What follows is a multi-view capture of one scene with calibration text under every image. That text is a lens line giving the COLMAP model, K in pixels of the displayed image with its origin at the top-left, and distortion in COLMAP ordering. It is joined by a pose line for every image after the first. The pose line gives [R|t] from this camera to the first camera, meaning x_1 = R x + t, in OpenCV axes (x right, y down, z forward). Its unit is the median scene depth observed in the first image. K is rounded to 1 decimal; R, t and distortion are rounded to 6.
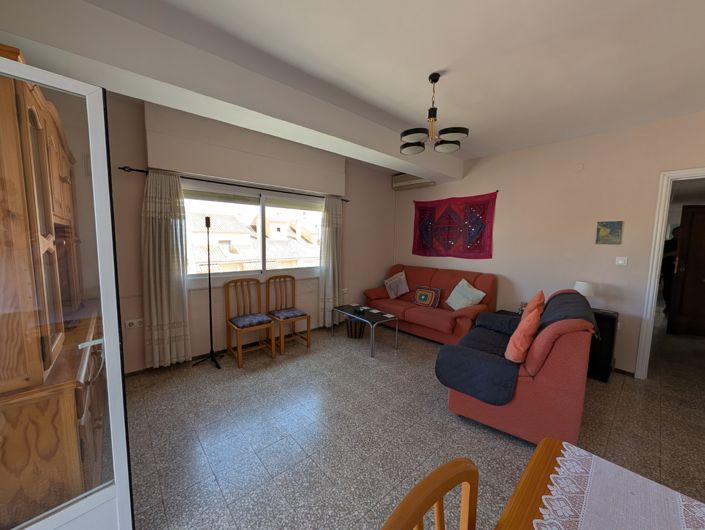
lens RADIAL K [[271.5, 0, 351.7], [0, 271.5, 264.6], [0, 0, 1]] dist [0.000336, -0.000041]
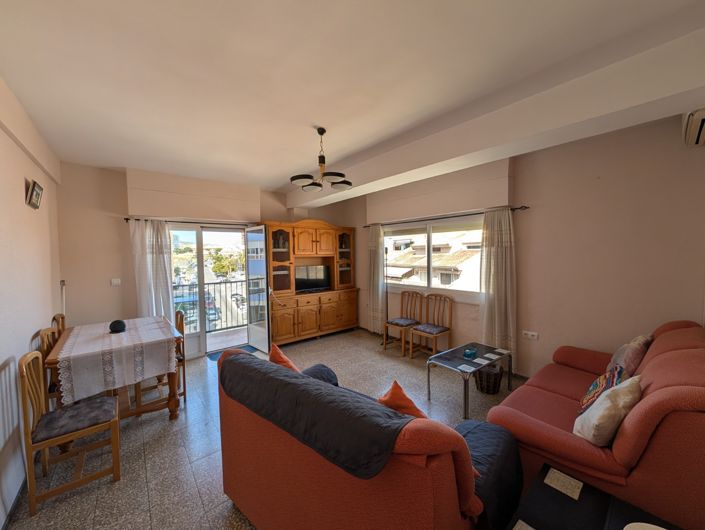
lens RADIAL K [[271.5, 0, 352.6], [0, 271.5, 266.6], [0, 0, 1]] dist [0.000336, -0.000041]
pose [[-0.026476, 0.028108, -0.999254, 0.870303], [-0.086746, 0.995769, 0.030309, -0.076601], [0.995879, 0.087484, -0.023926, 0.698471]]
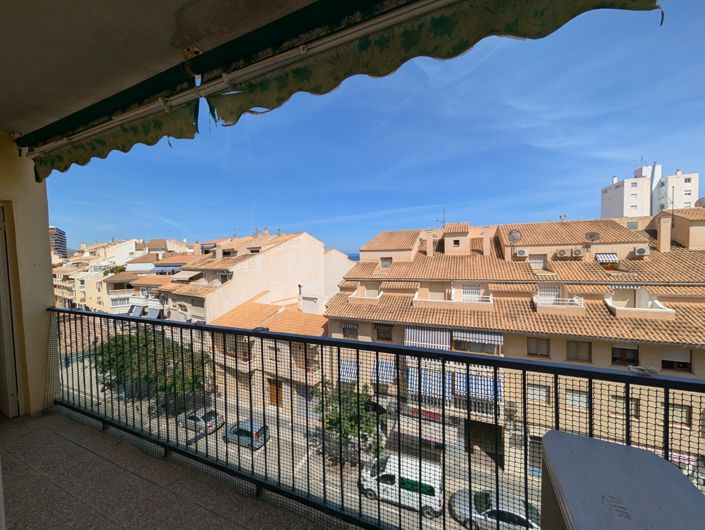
lens RADIAL K [[271.5, 0, 353.2], [0, 271.5, 264.9], [0, 0, 1]] dist [0.000336, -0.000041]
pose [[0.416540, 0.007420, -0.909087, 1.124113], [-0.060142, 0.998001, -0.019411, -0.105308], [0.907126, 0.062760, 0.416154, 1.059919]]
